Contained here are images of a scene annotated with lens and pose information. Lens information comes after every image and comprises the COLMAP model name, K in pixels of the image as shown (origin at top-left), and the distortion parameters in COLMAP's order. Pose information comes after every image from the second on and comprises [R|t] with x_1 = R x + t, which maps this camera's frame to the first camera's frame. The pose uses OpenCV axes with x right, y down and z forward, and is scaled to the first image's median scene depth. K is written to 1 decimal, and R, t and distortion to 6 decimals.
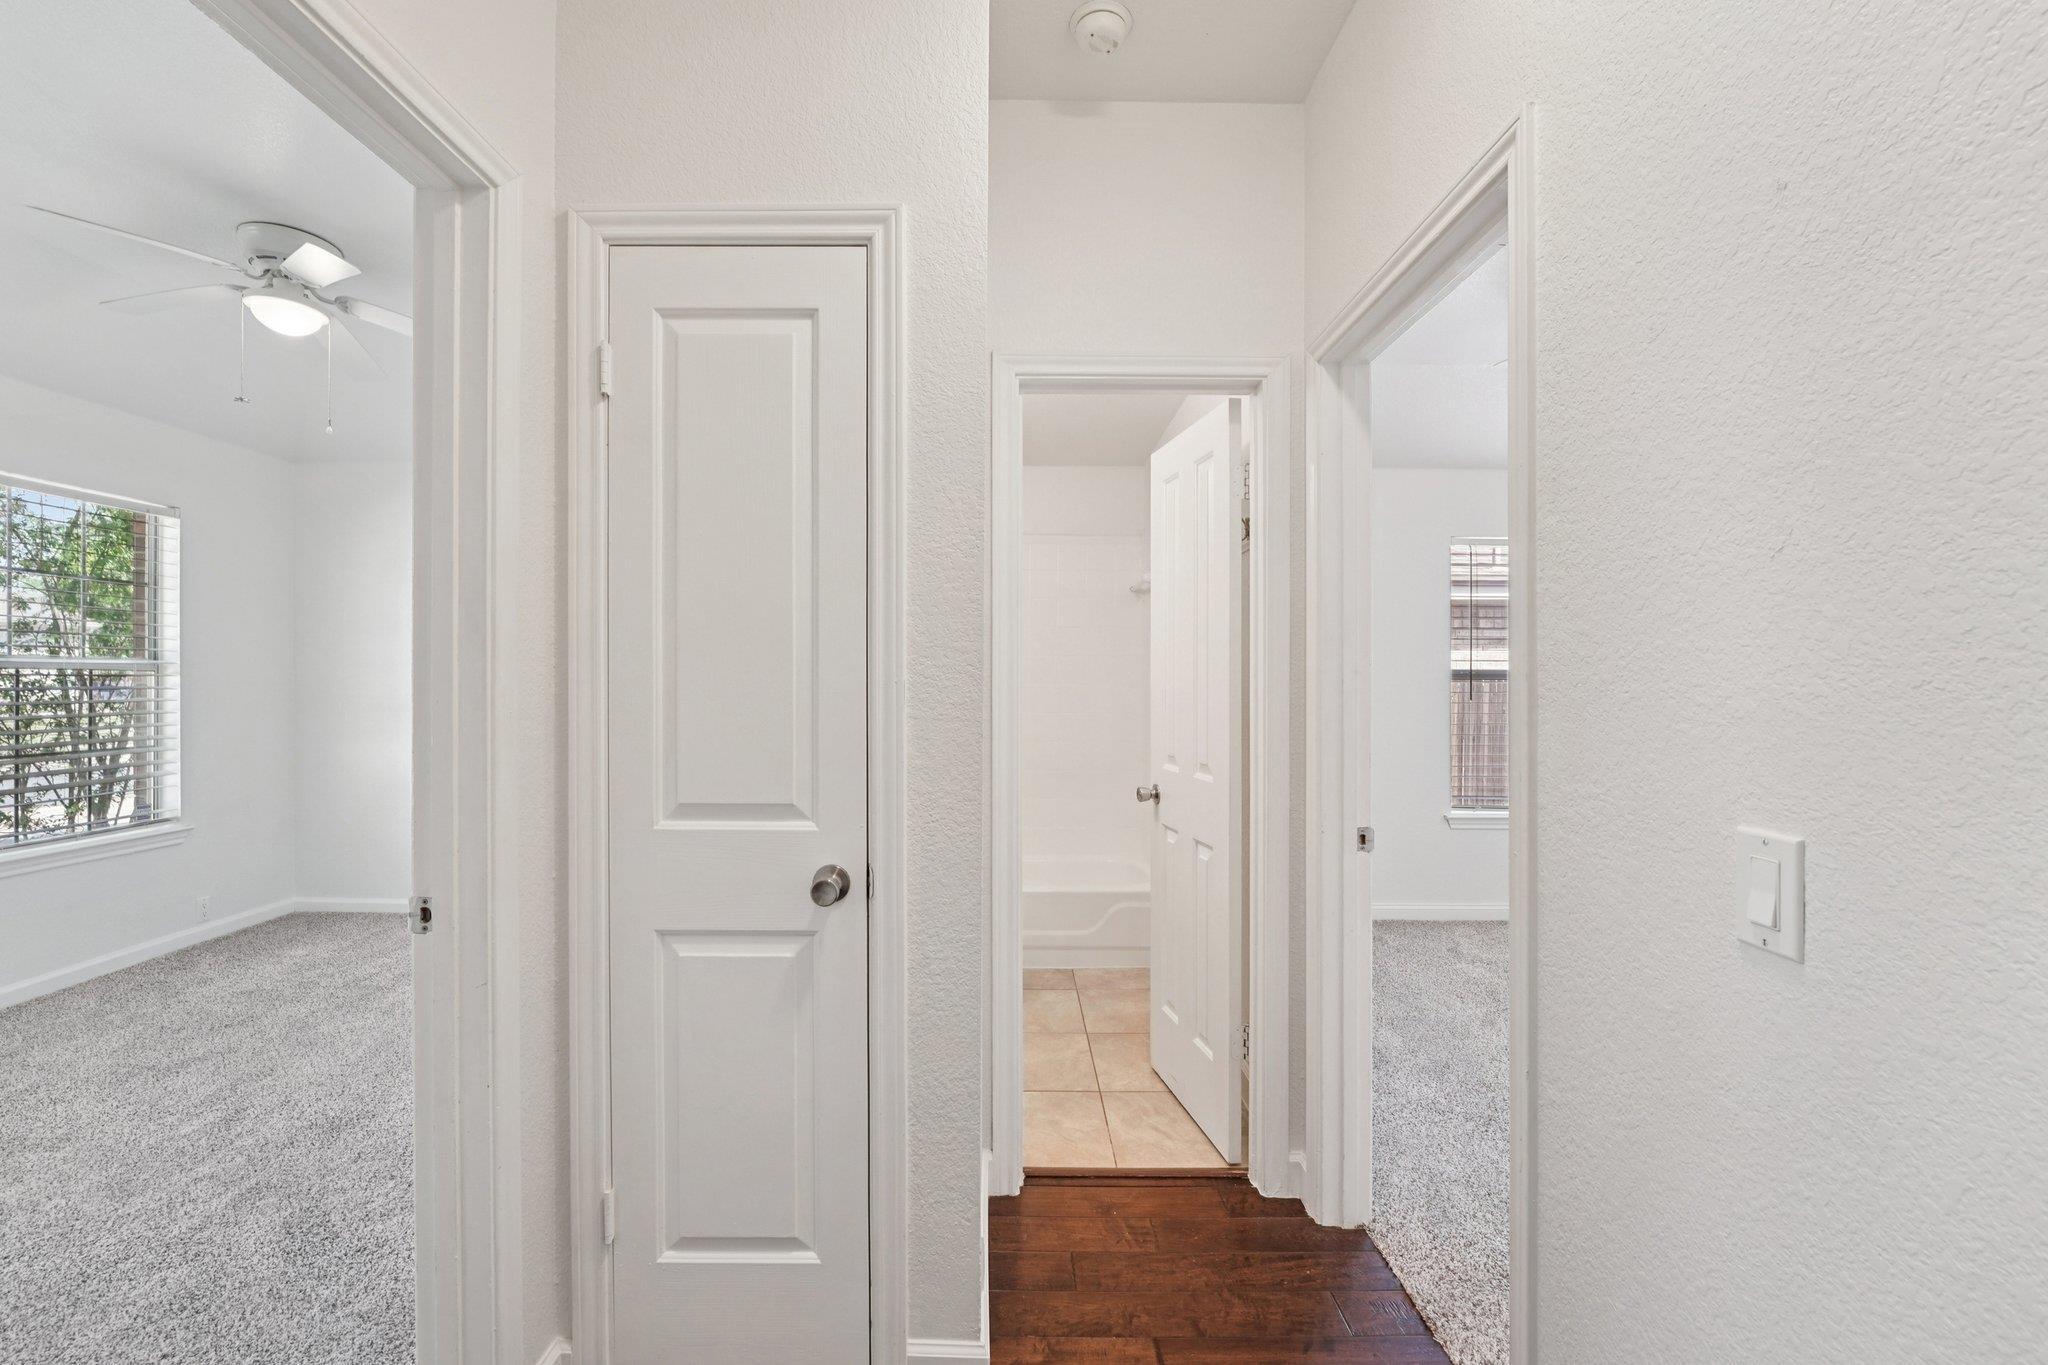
lens RADIAL K [[854.8, 0, 994.0], [0, 854.8, 680.5], [0, 0, 1]] dist [-0.027831, 0.003432]
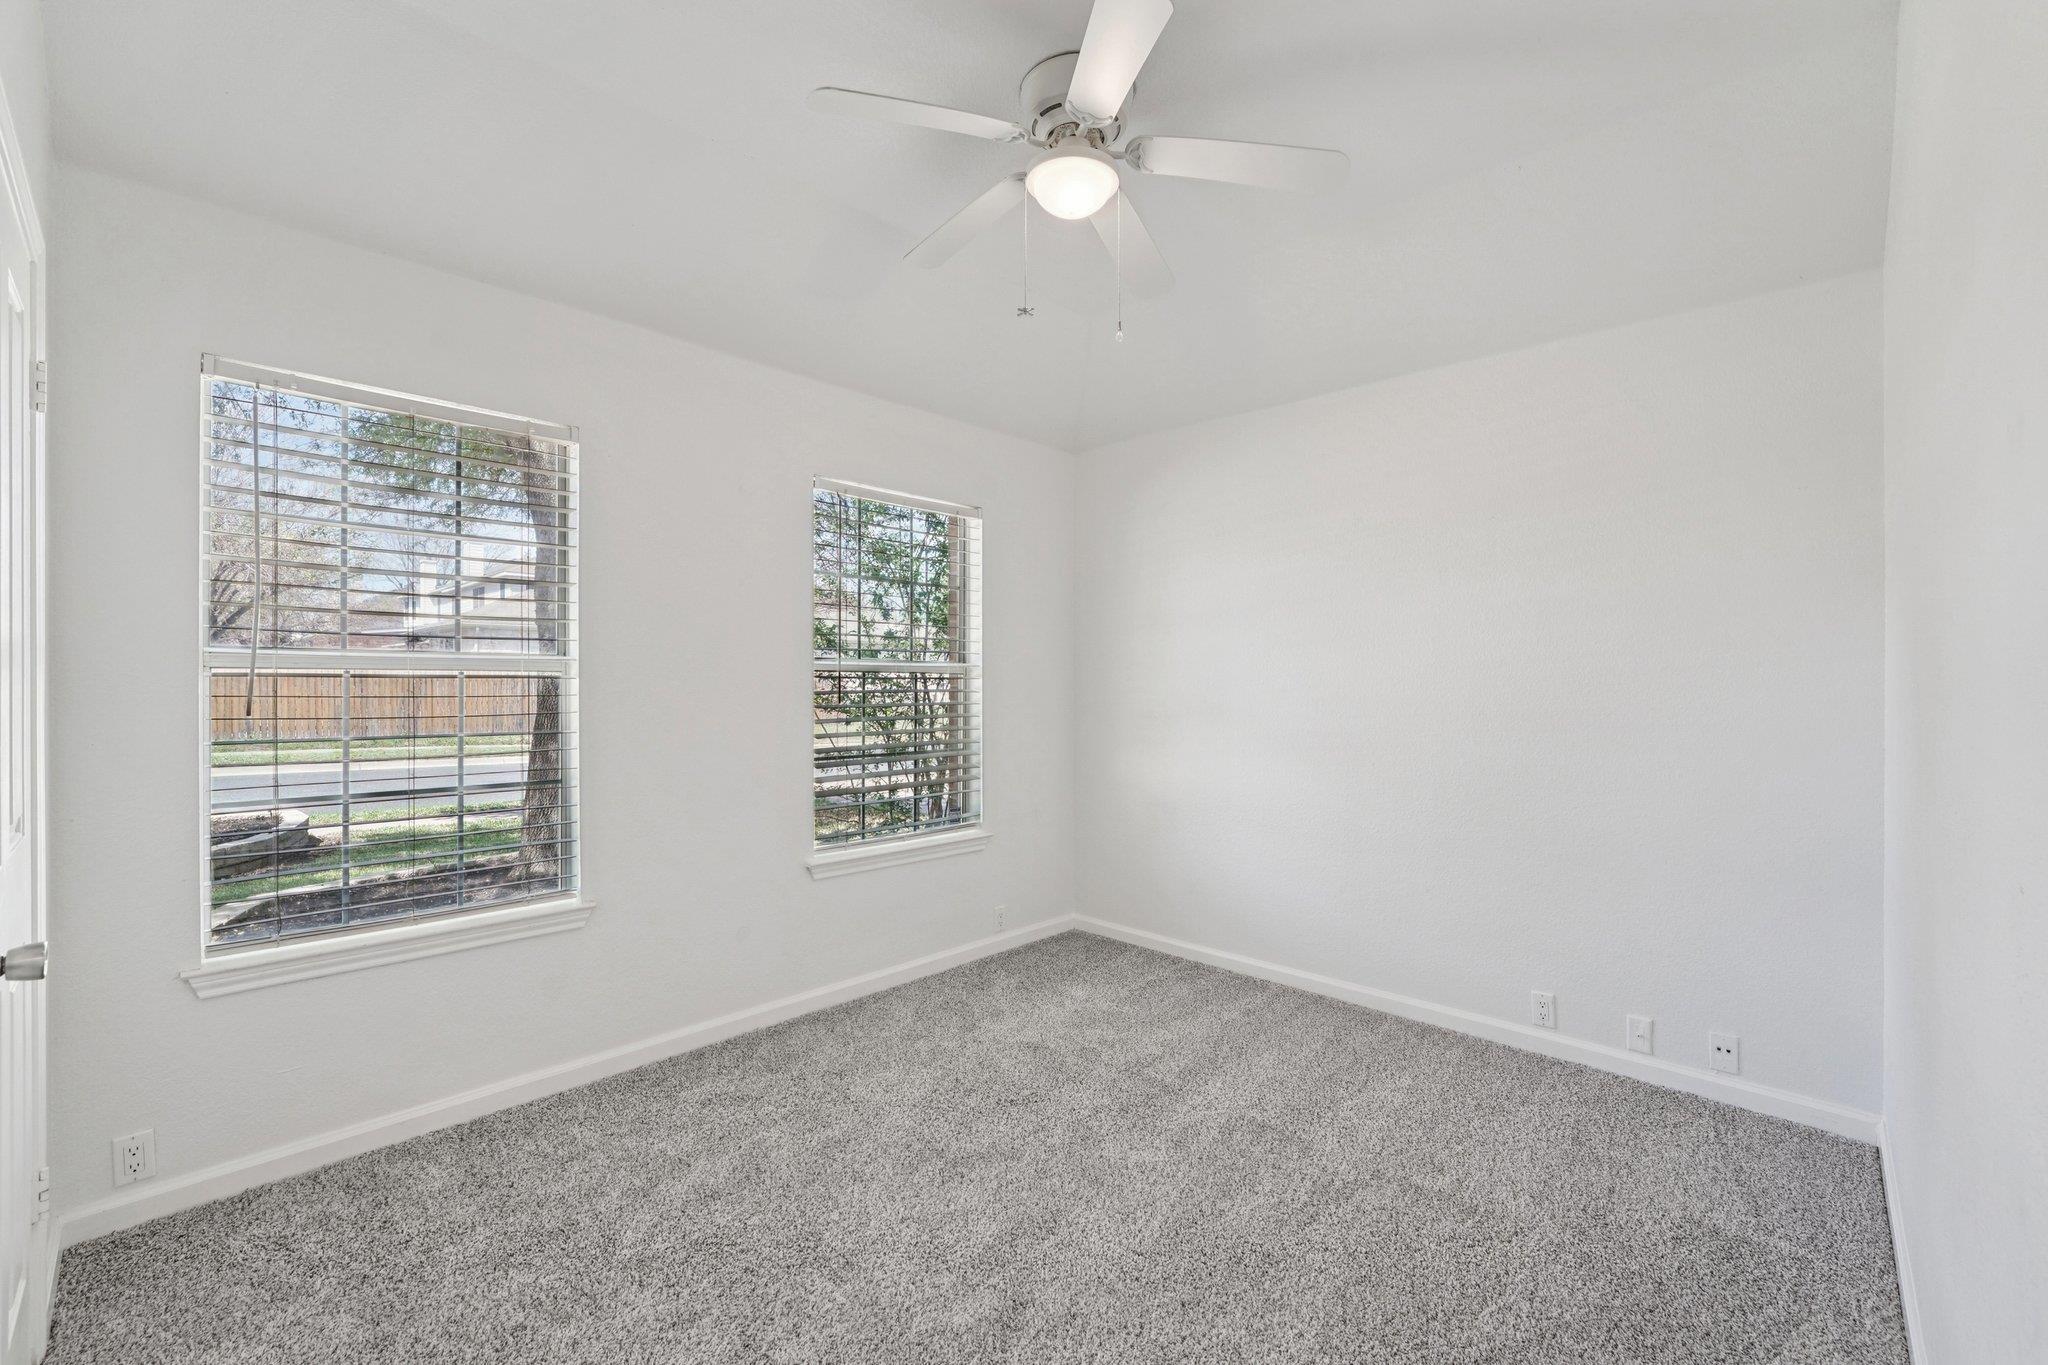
lens RADIAL K [[854.8, 0, 1029.8], [0, 854.8, 683.5], [0, 0, 1]] dist [-0.027831, 0.003432]
pose [[0.739469, 0.002103, -0.673187, -0.295130], [-0.001364, 0.999998, 0.001625, -0.002136], [0.673189, -0.000283, 0.739471, 0.336414]]
